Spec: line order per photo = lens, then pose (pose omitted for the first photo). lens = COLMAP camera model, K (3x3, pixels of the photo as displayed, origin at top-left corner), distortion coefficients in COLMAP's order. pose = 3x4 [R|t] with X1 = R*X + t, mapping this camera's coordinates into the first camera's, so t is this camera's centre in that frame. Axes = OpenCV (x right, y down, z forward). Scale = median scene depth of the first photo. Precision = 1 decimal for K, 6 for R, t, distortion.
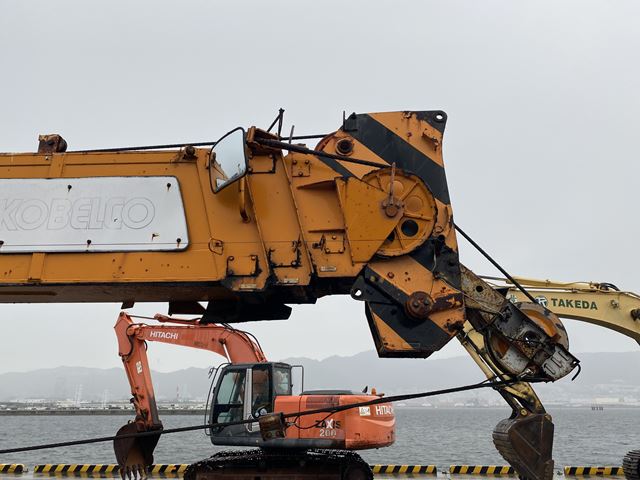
lens RADIAL K [[493.3, 0, 325.4], [0, 493.3, 238.6], [0, 0, 1]] dist [0.021585, -0.022067]
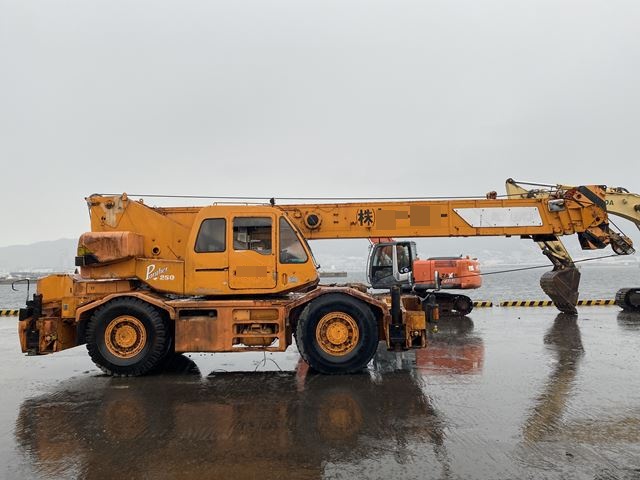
lens RADIAL K [[493.3, 0, 315.8], [0, 493.3, 238.9], [0, 0, 1]] dist [0.021585, -0.022067]
pose [[0.999806, -0.019566, -0.002460, -1.923427], [0.019533, 0.965502, 0.259661, -0.872433], [-0.002705, -0.259658, 0.965697, -2.671231]]
